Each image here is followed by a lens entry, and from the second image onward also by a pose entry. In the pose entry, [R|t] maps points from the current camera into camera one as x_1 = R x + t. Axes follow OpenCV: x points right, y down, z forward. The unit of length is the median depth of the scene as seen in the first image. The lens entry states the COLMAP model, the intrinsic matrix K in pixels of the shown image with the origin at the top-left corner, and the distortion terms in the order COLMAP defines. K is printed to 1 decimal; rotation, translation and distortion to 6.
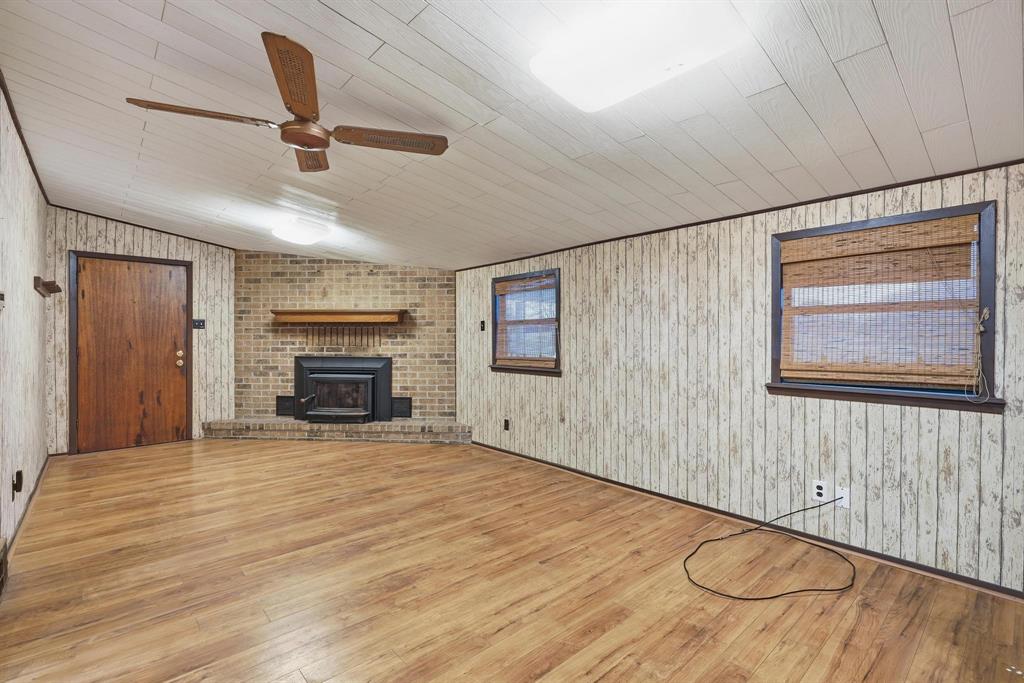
lens RADIAL K [[469.1, 0, 512.5], [0, 469.1, 339.5], [0, 0, 1]] dist [-0.005566, 0.002400]
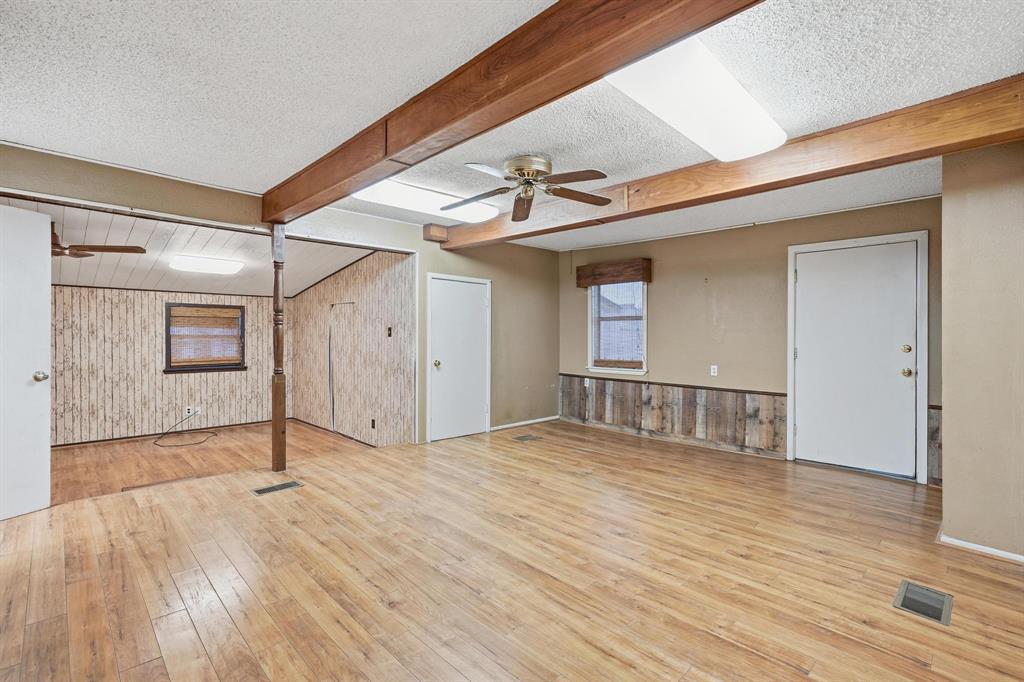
lens RADIAL K [[469.1, 0, 521.7], [0, 469.1, 341.5], [0, 0, 1]] dist [-0.005566, 0.002400]
pose [[-0.051575, -0.011480, 0.998603, -1.152358], [0.001493, 0.999932, 0.011572, -0.040439], [-0.998668, 0.002088, -0.051554, -0.377348]]
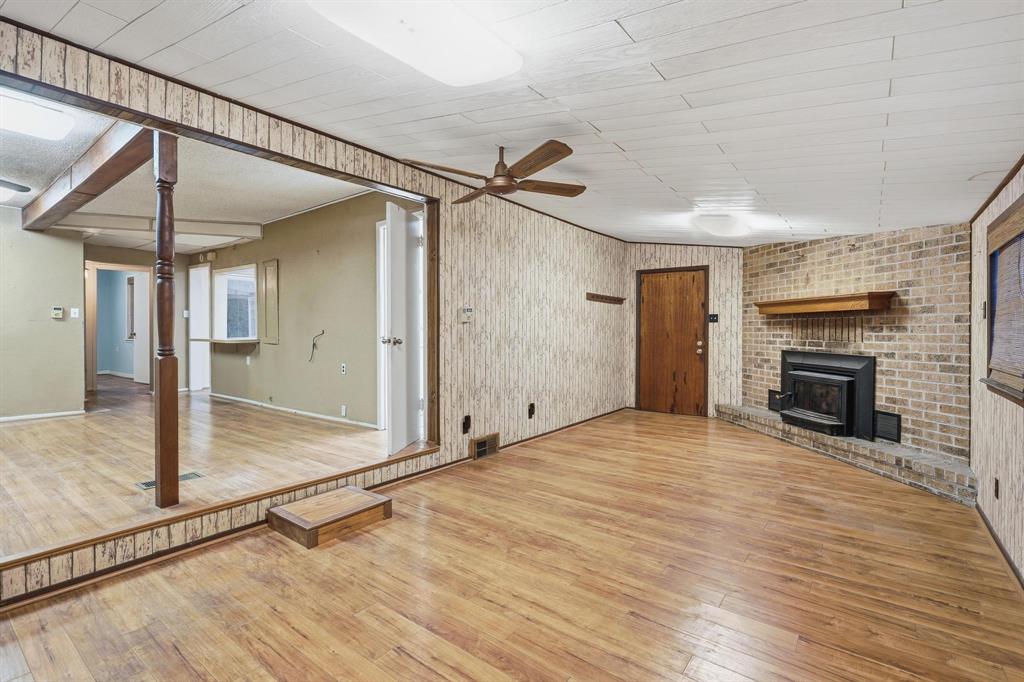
lens RADIAL K [[469.1, 0, 519.3], [0, 469.1, 331.8], [0, 0, 1]] dist [-0.005566, 0.002400]
pose [[0.198387, 0.004607, -0.980113, 0.452649], [-0.004503, 0.999983, 0.003789, -0.002338], [0.980114, 0.003662, 0.198404, 0.368529]]
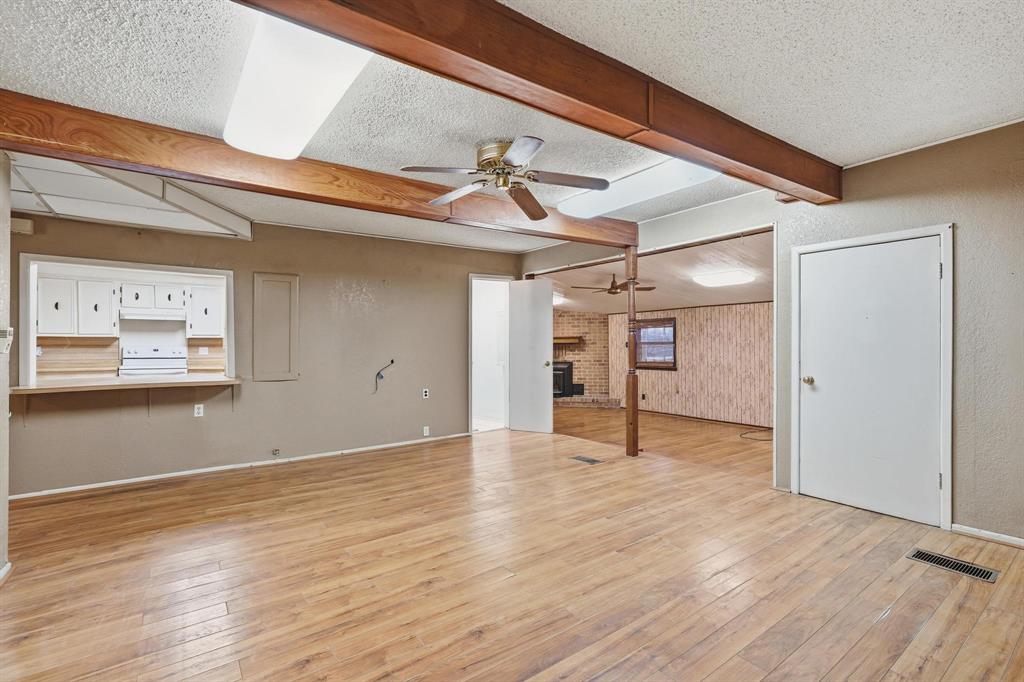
lens RADIAL K [[469.1, 0, 513.7], [0, 469.1, 343.7], [0, 0, 1]] dist [-0.005566, 0.002400]
pose [[0.995162, -0.008114, -0.097913, -0.383637], [0.007708, 0.999960, -0.004531, -0.033071], [0.097945, 0.003754, 0.995185, -1.049495]]
